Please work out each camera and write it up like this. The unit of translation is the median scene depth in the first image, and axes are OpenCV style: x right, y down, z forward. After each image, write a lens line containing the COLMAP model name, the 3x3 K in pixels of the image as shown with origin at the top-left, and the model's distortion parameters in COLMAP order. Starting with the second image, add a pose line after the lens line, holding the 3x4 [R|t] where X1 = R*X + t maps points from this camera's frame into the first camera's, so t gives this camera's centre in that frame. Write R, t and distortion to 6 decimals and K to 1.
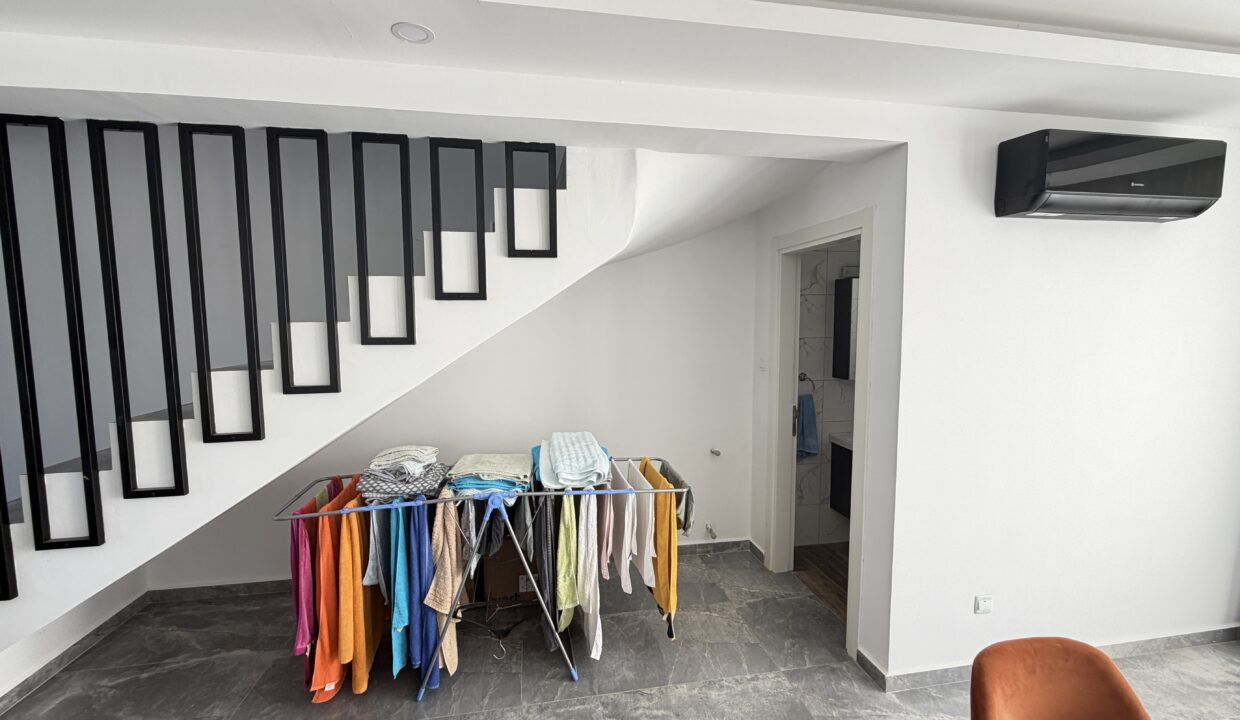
lens RADIAL K [[511.0, 0, 620.0], [0, 511.0, 360.0], [0, 0, 1]] dist [0.000439, -0.000130]
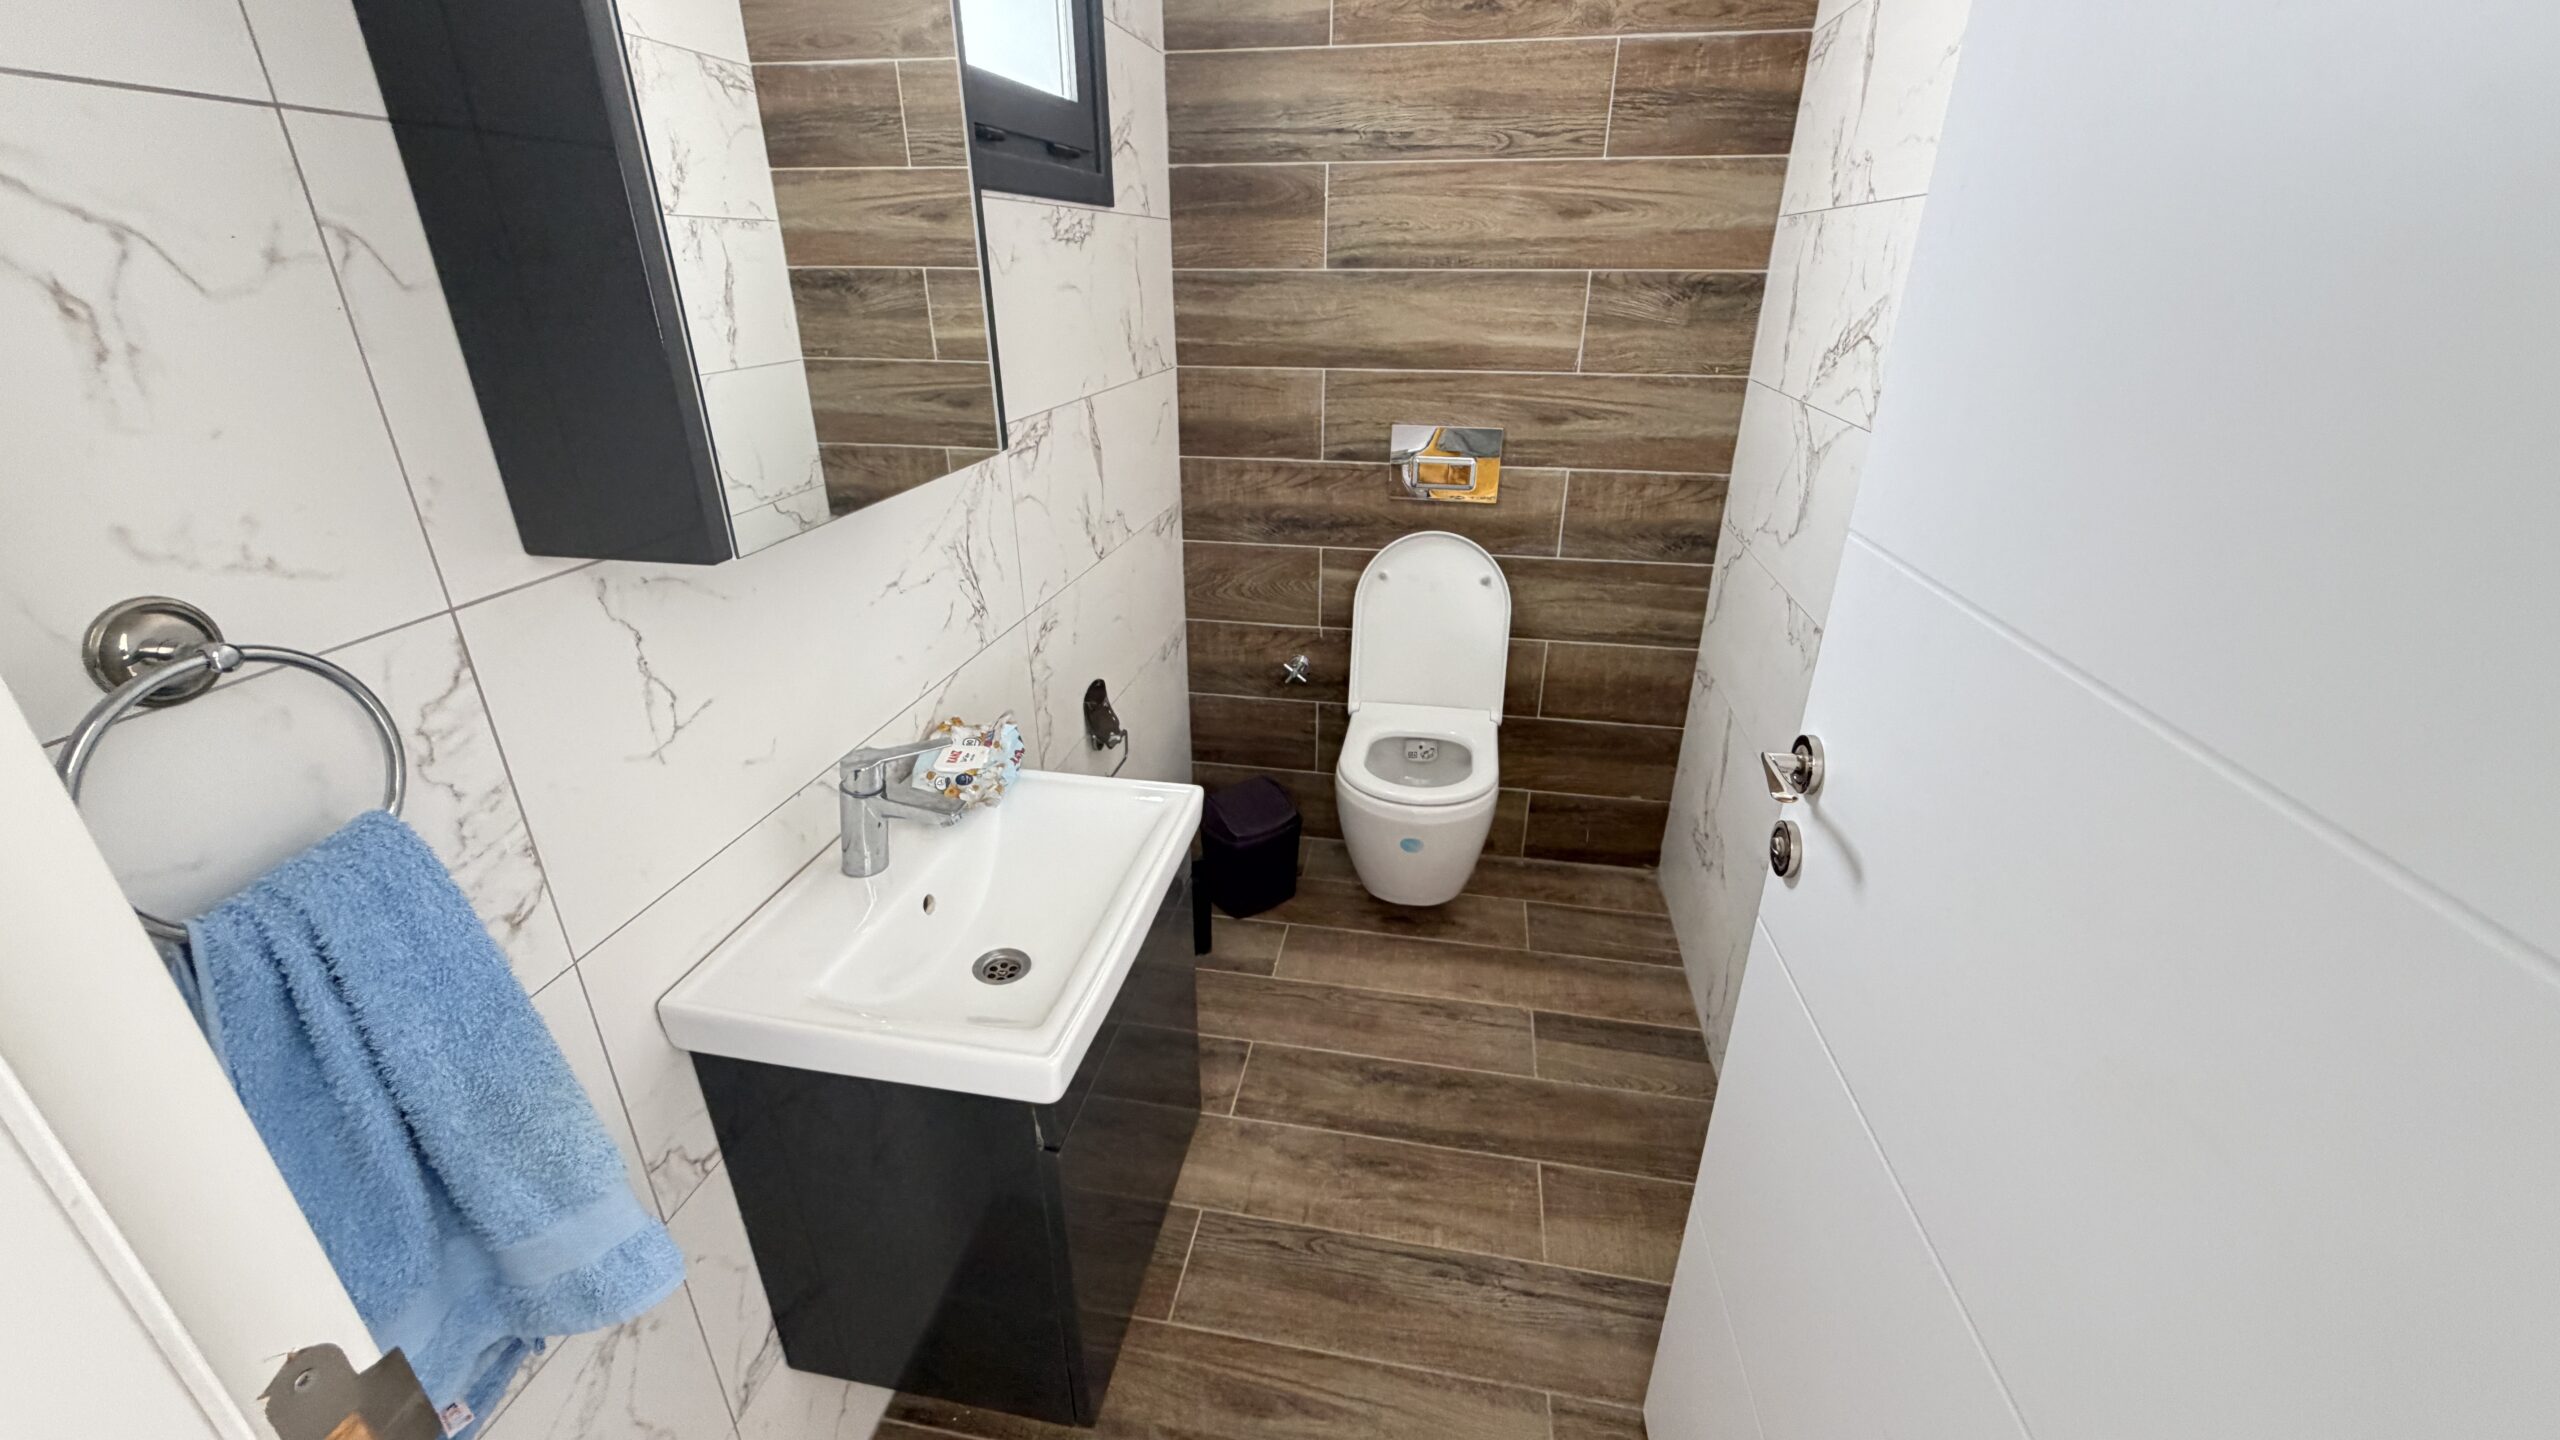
lens RADIAL K [[1017.9, 0, 1279.9], [0, 1017.9, 720.9], [0, 0, 1]] dist [0.001791, -0.000014]
pose [[0.355333, -0.378206, 0.854809, 0.281016], [0.076266, 0.923170, 0.376750, -0.000939], [-0.931624, -0.068679, 0.356877, 0.783711]]
